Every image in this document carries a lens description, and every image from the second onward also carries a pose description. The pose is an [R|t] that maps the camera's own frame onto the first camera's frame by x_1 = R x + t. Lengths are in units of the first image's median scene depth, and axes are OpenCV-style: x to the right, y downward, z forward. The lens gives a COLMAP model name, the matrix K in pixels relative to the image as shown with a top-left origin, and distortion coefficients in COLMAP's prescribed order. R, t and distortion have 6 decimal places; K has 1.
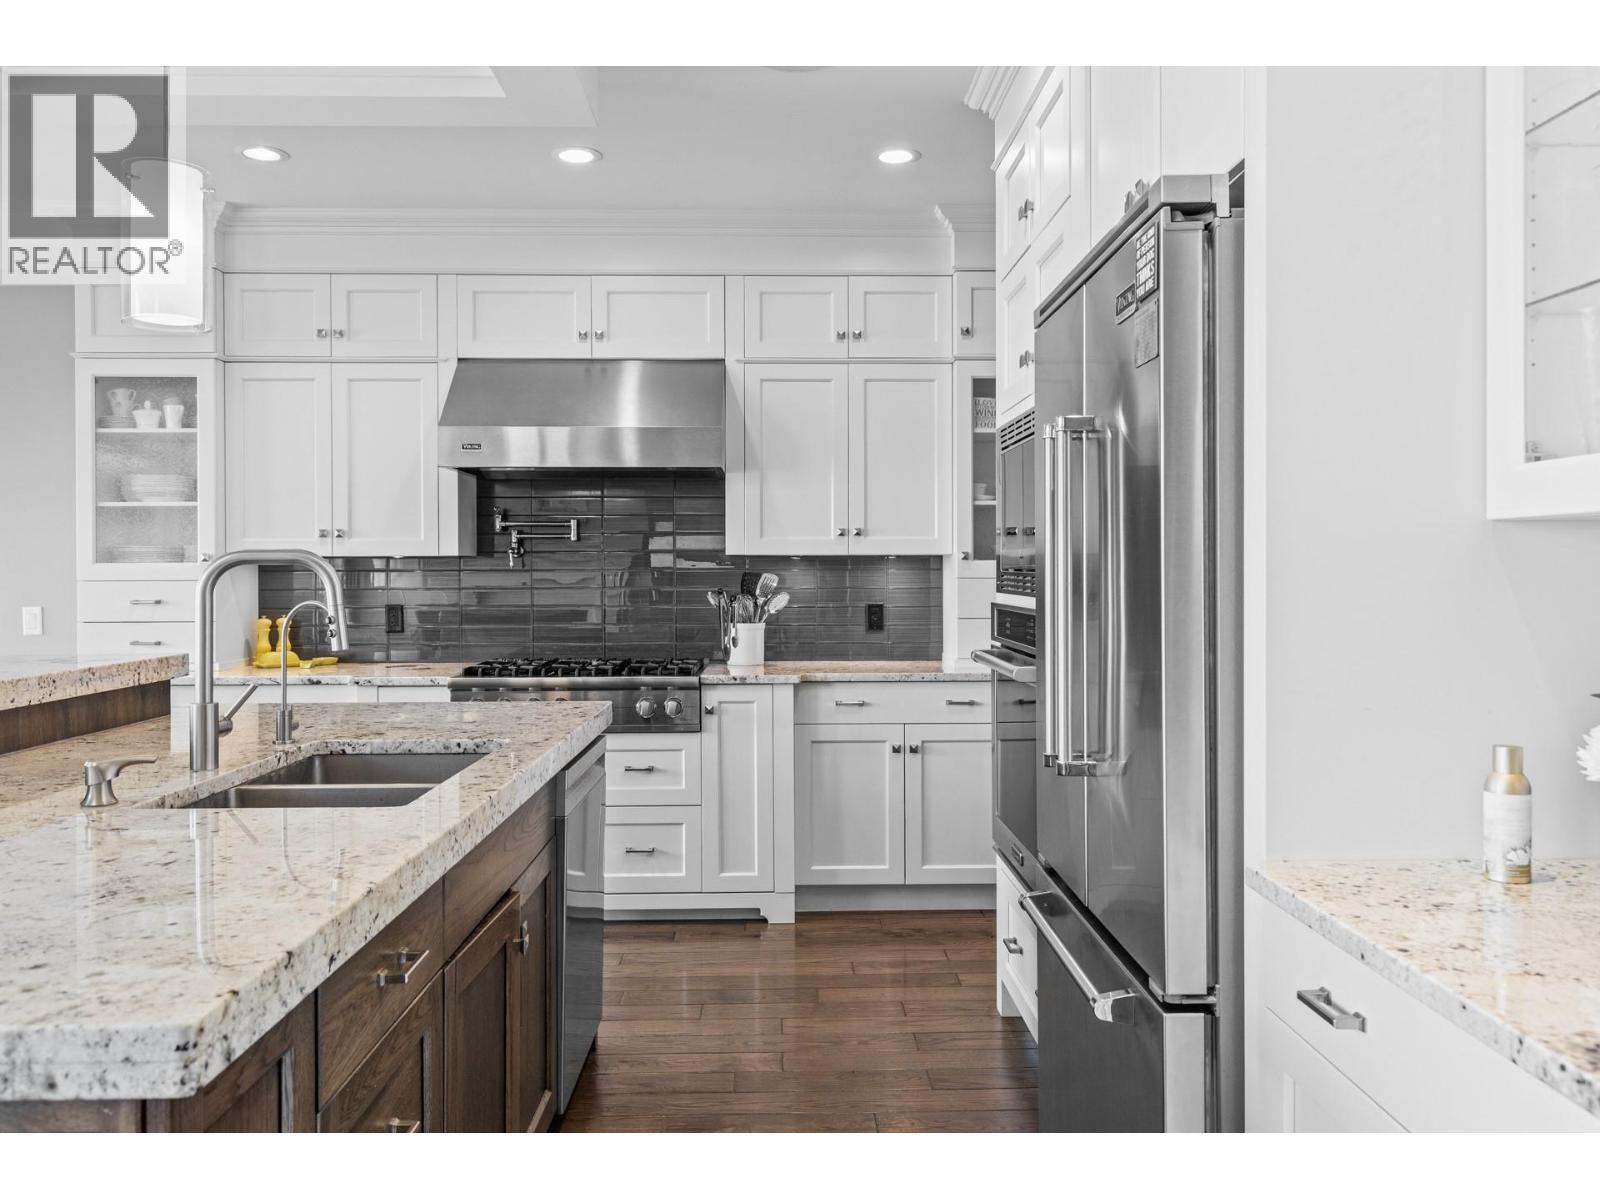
lens RADIAL K [[1359.5, 0, 871.2], [0, 1359.5, 559.8], [0, 0, 1]] dist [0.042085, 0.004181]
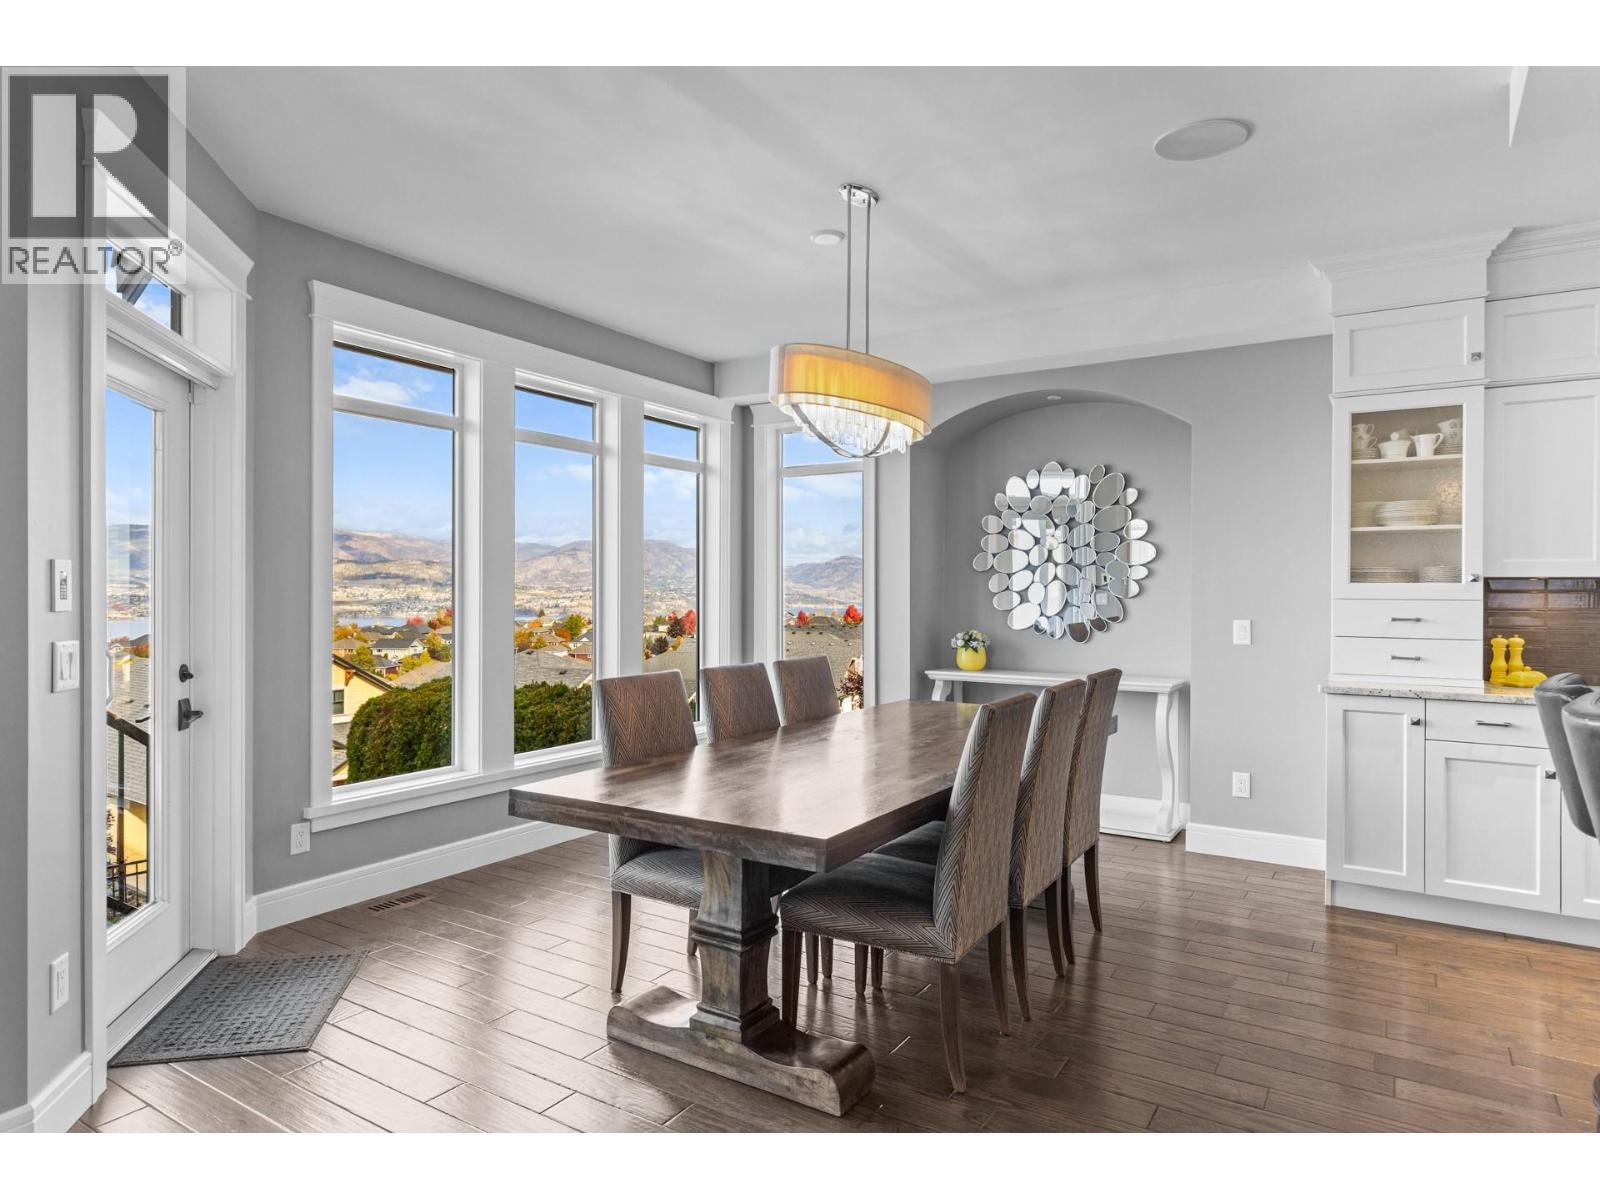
lens RADIAL K [[978.2, 0, 797.2], [0, 978.2, 589.6], [0, 0, 1]] dist [-0.004531, -0.001186]
pose [[0.836465, 0.007432, -0.547970, -0.500312], [-0.004980, 0.999970, 0.005961, 0.005271], [0.547998, -0.002257, 0.836477, 0.104224]]
